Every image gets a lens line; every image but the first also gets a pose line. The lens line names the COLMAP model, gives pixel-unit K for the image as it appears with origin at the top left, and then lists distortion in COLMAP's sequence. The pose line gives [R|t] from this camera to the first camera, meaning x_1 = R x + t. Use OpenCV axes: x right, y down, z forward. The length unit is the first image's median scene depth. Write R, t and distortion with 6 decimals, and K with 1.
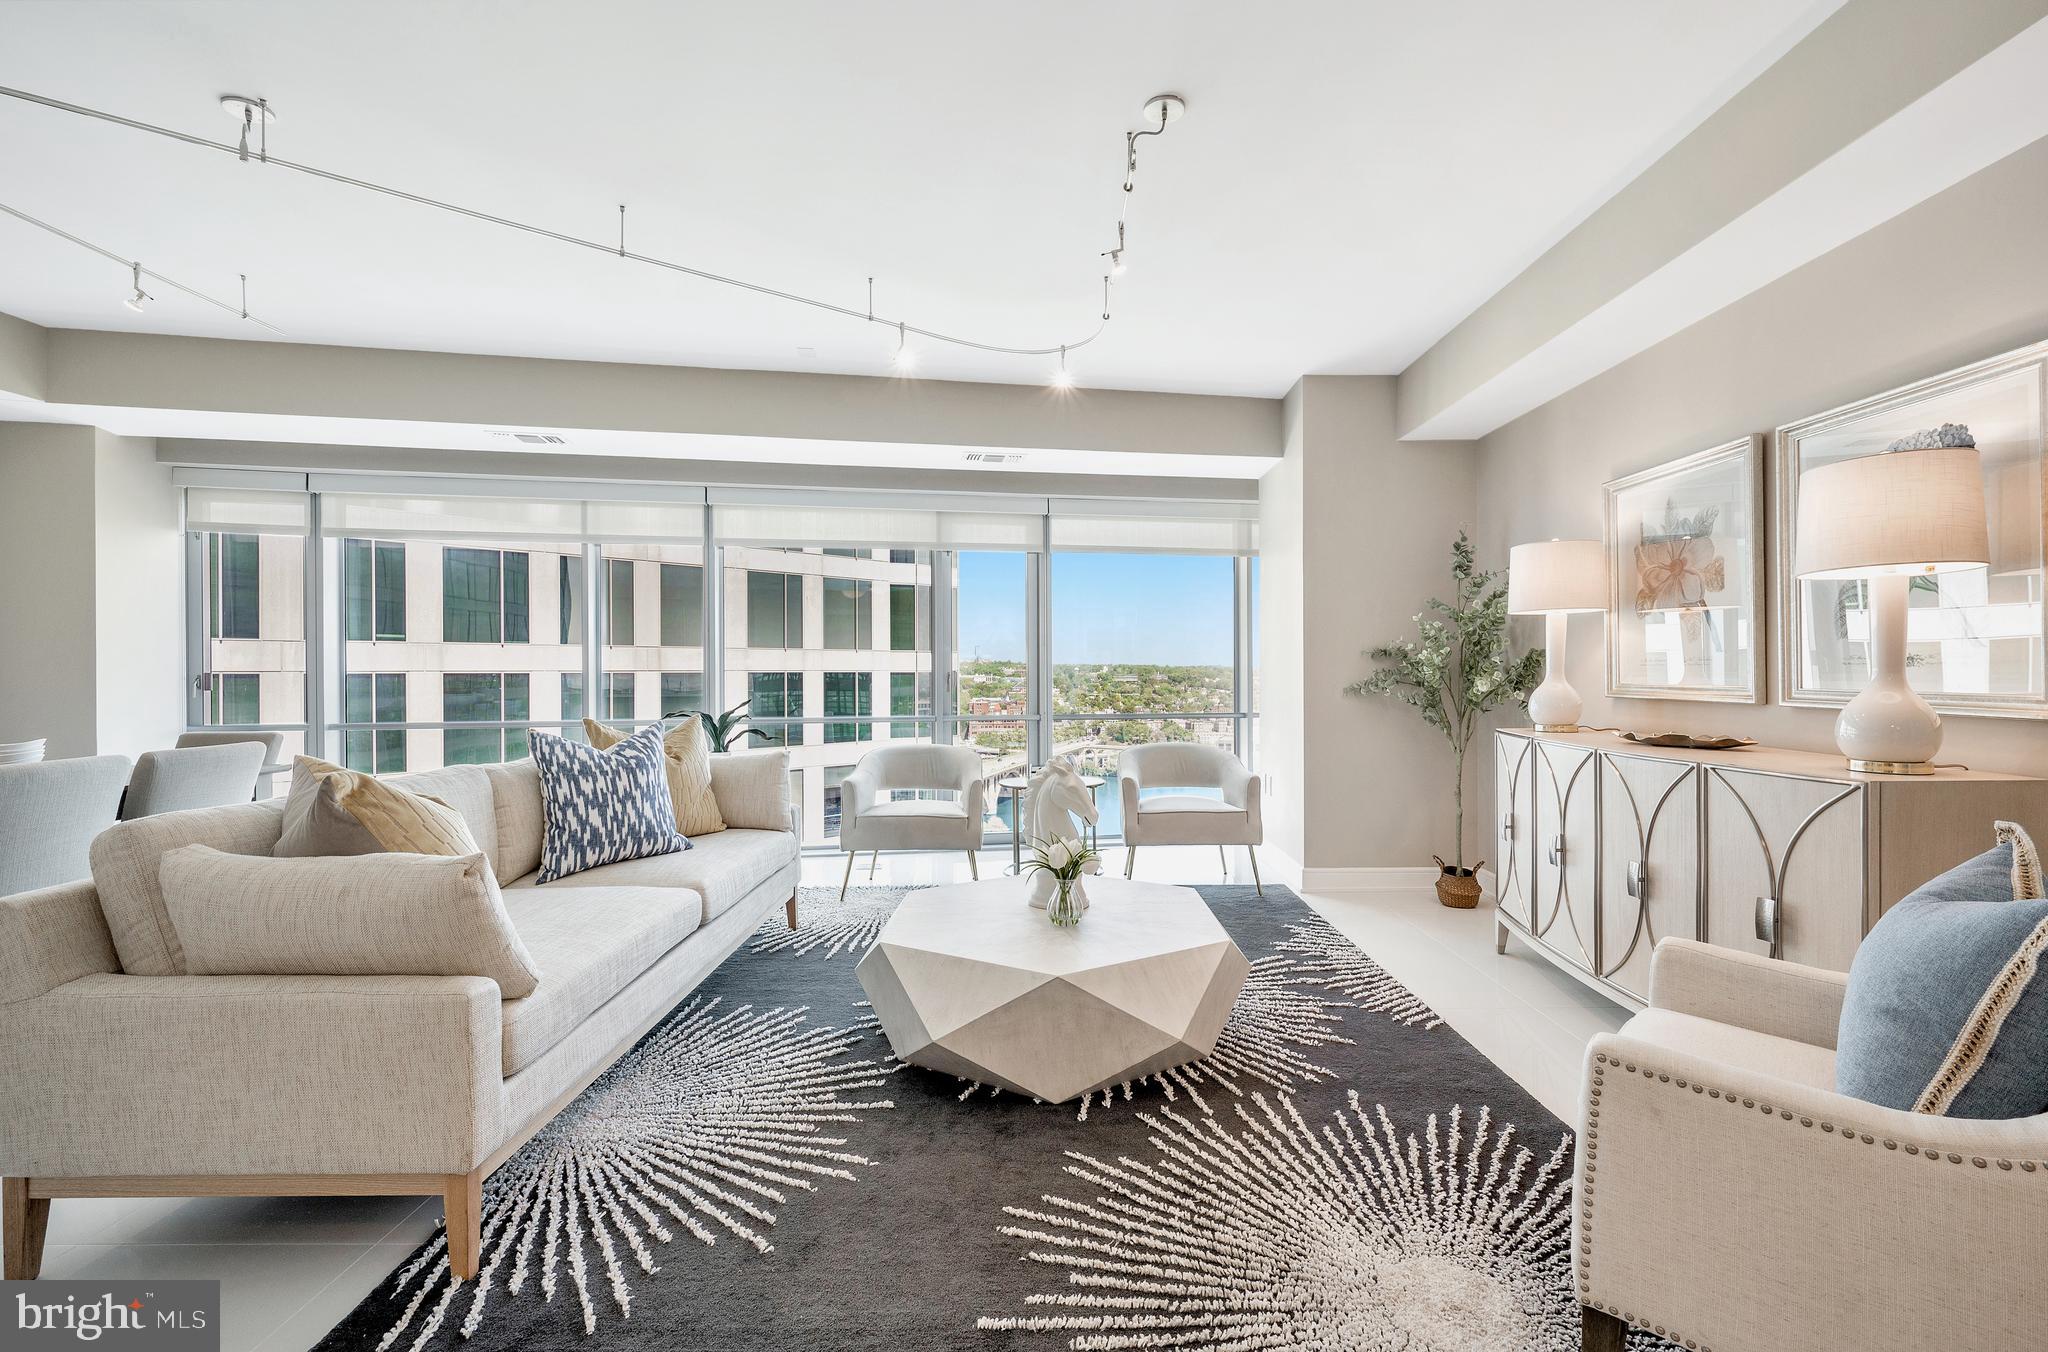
lens RADIAL K [[885.9, 0, 1036.8], [0, 885.9, 666.7], [0, 0, 1]] dist [-0.001970, -0.000129]
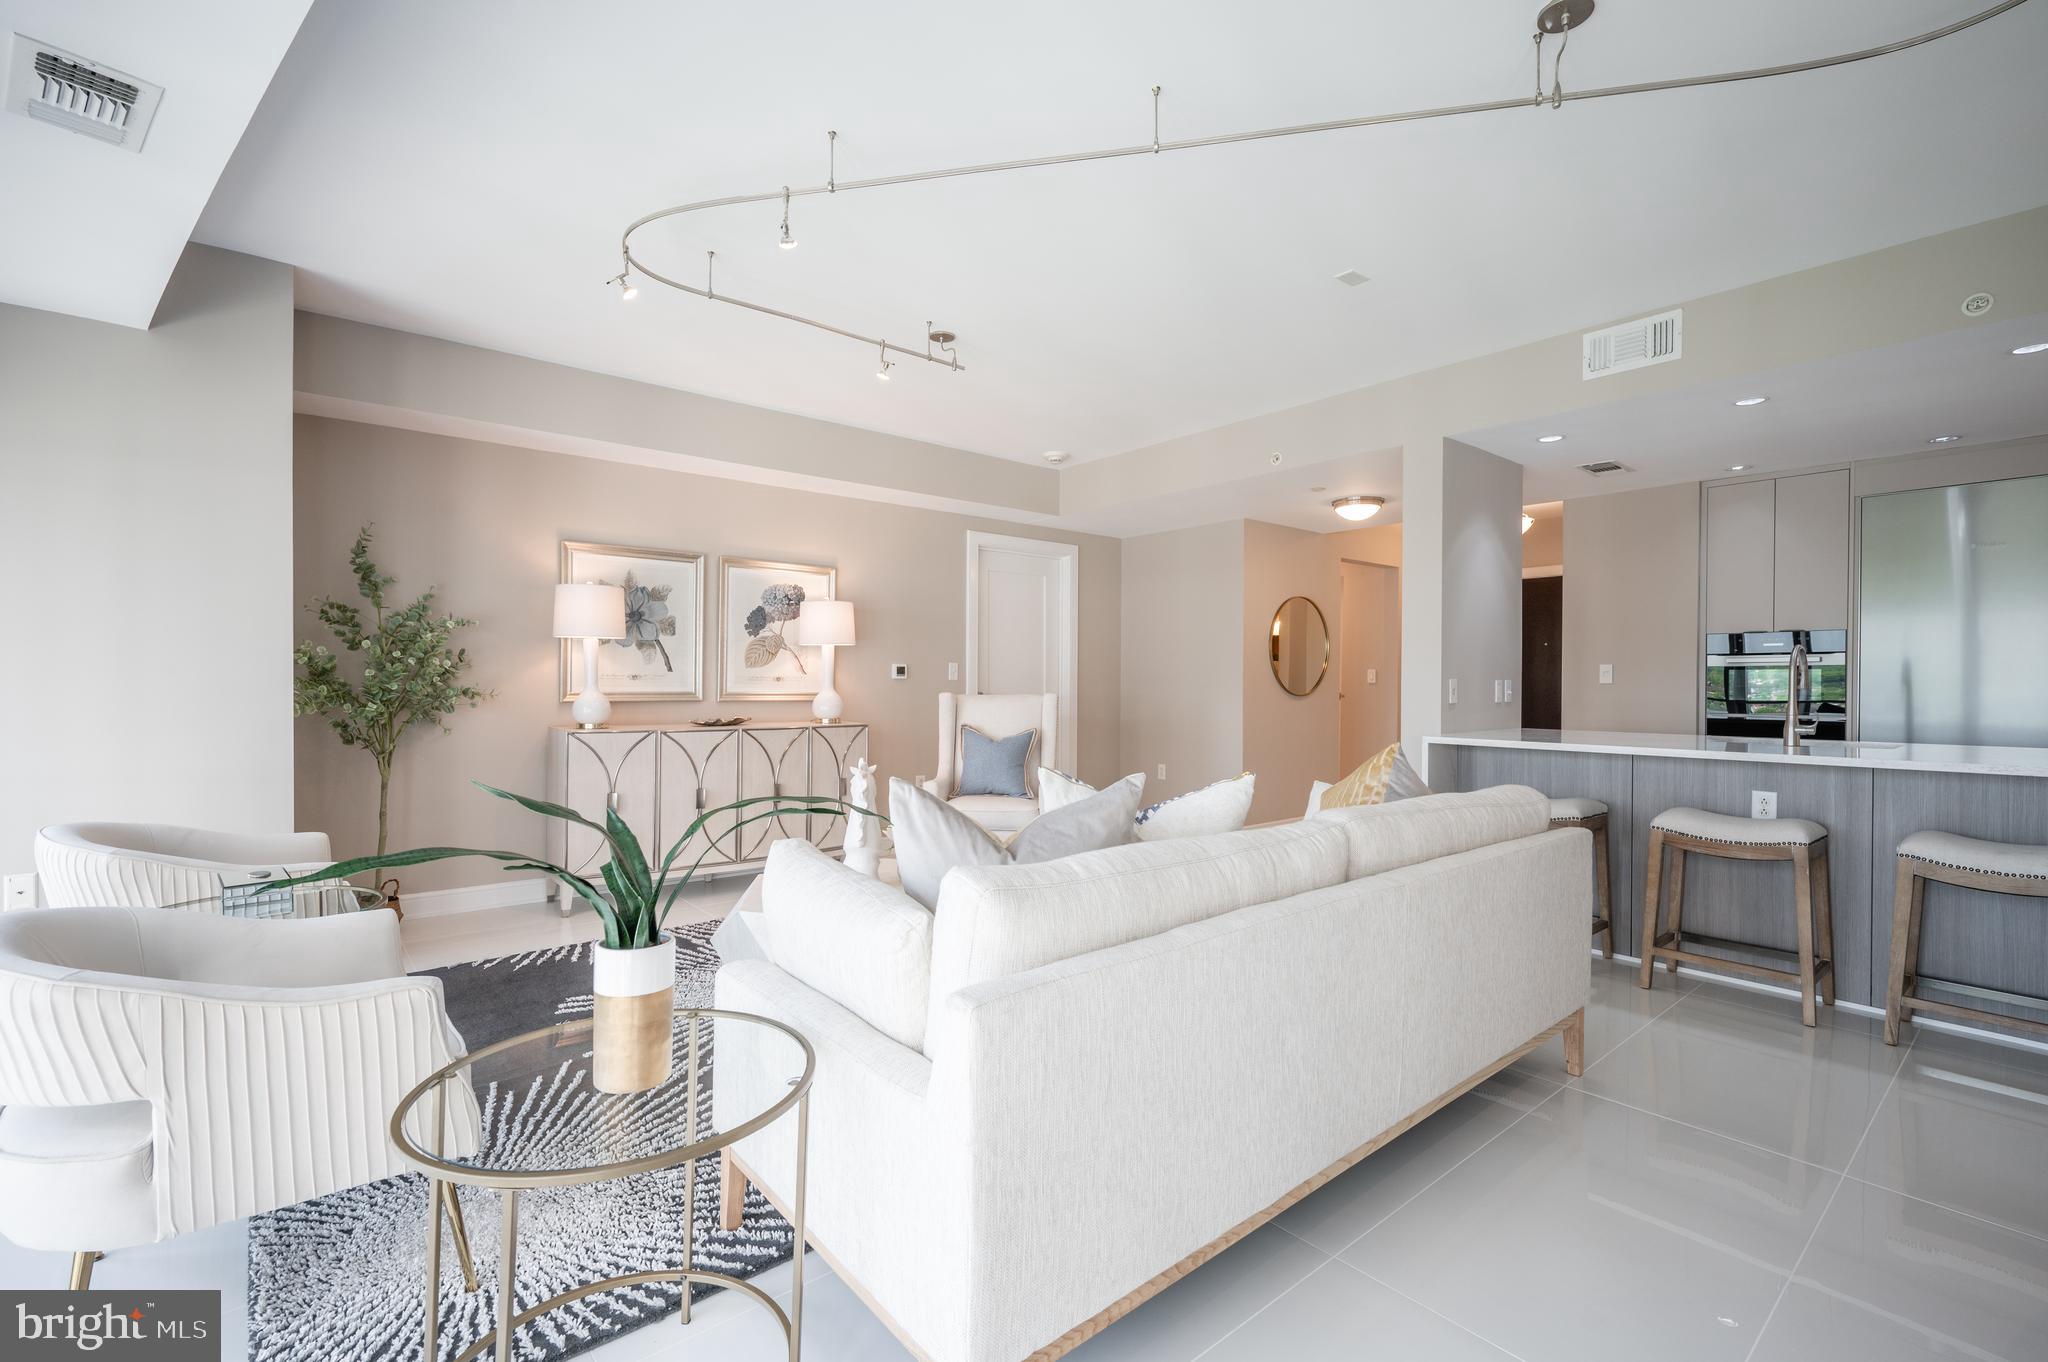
lens RADIAL K [[888.5, 0, 1028.6], [0, 888.5, 689.3], [0, 0, 1]] dist [-0.001081, -0.000570]
pose [[-0.642906, -0.007217, 0.765911, -0.858329], [-0.007999, 0.999964, 0.002708, 0.006153], [-0.765903, -0.004385, -0.642941, 1.369721]]
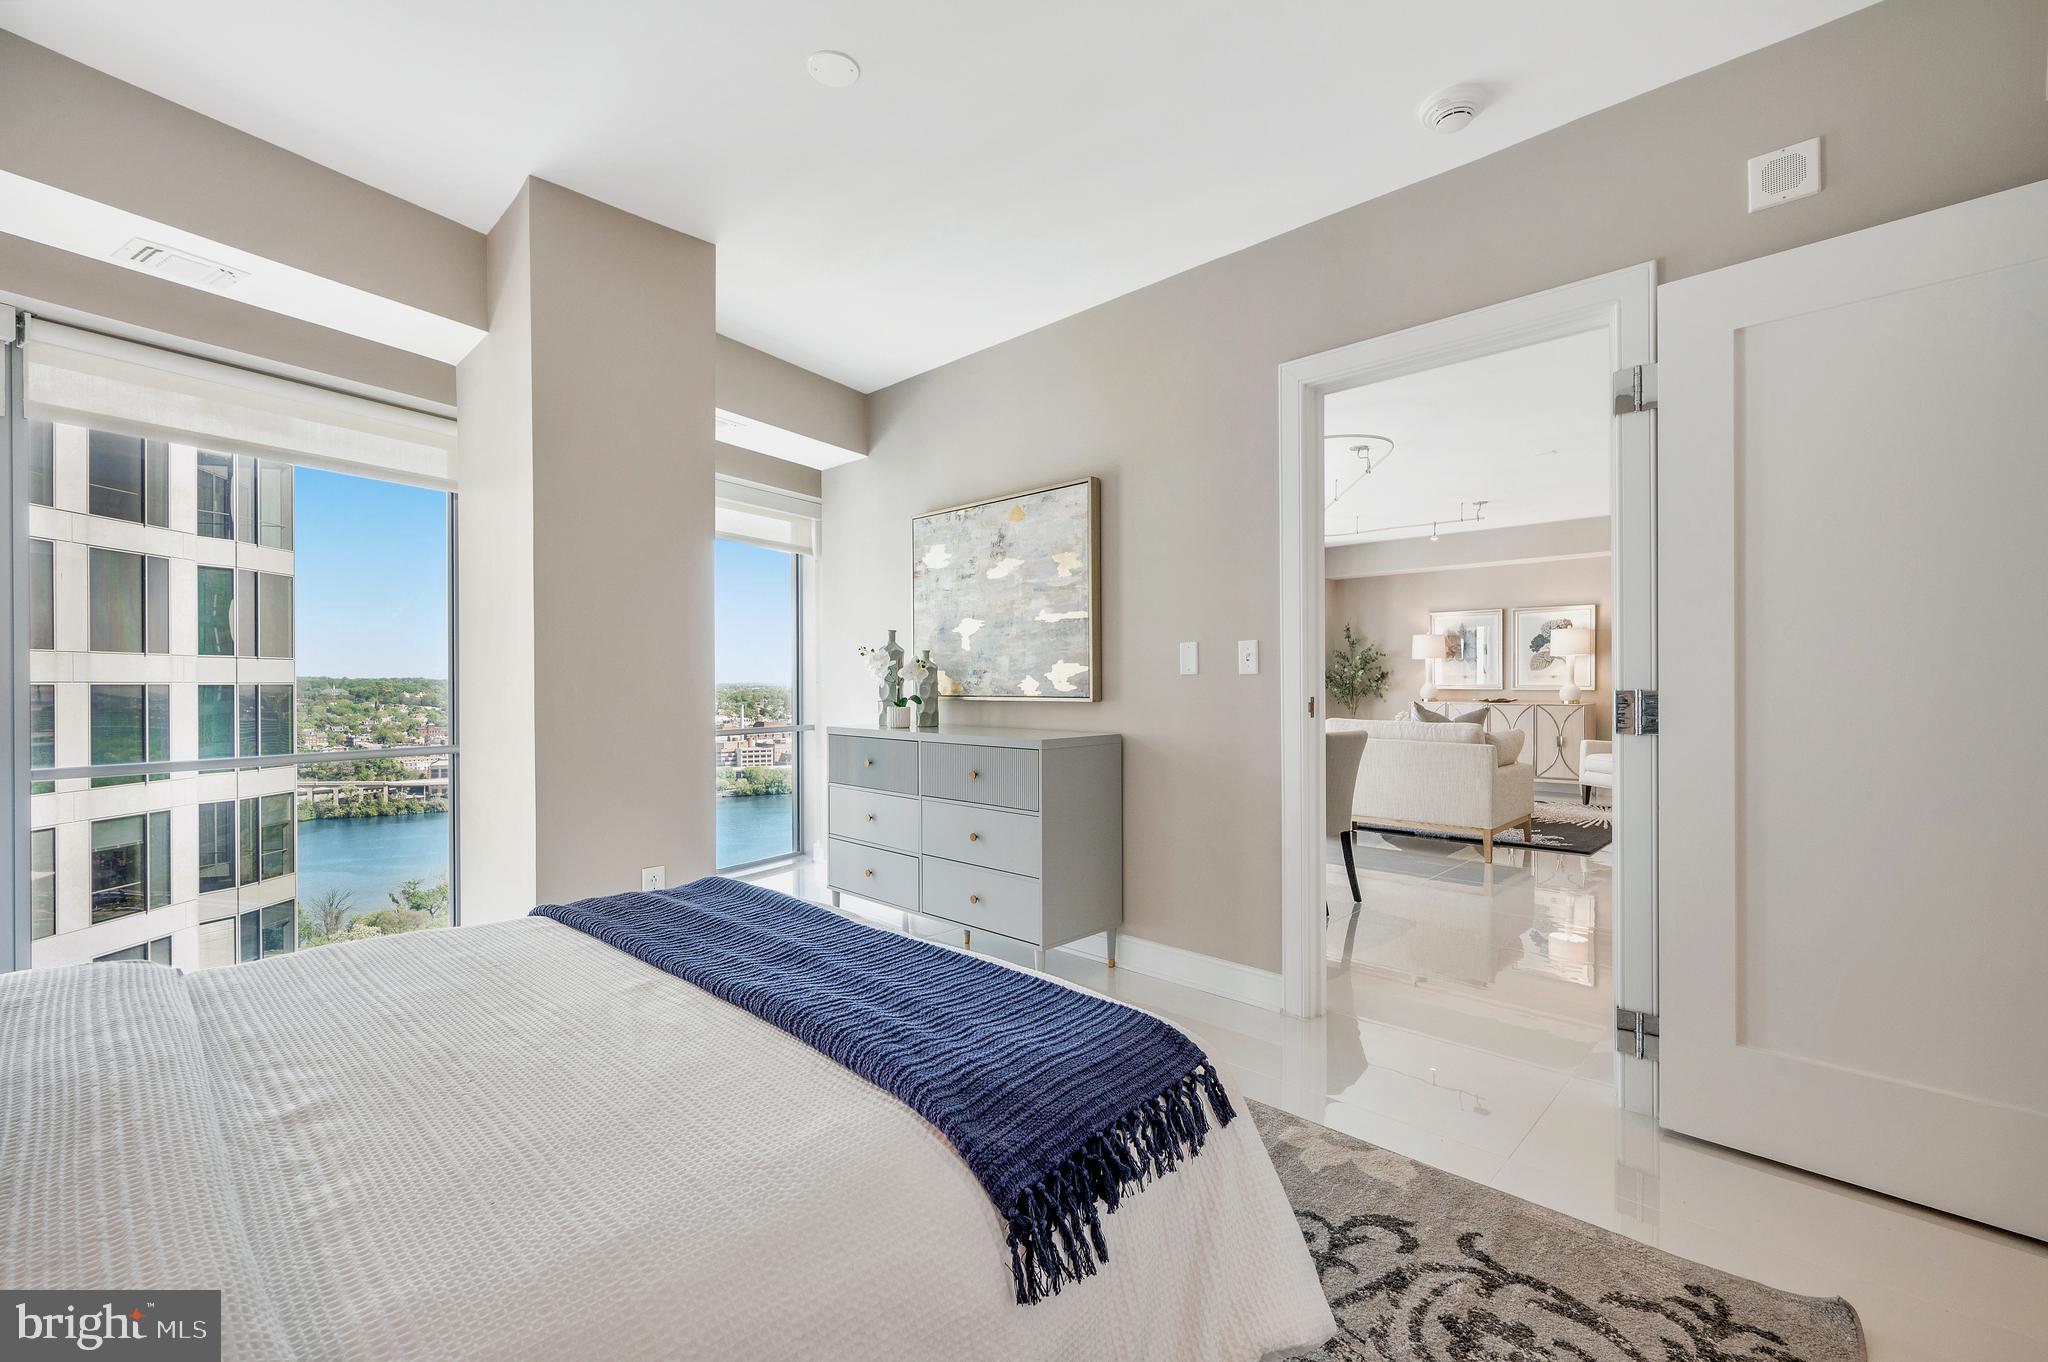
lens RADIAL K [[881.1, 0, 1030.7], [0, 881.1, 678.4], [0, 0, 1]] dist [0.000218, -0.000029]
pose [[0.691388, 0.003525, 0.722475, -2.327847], [-0.002503, 0.999994, -0.002485, 0.010599], [-0.722479, -0.000090, 0.691393, -0.016410]]
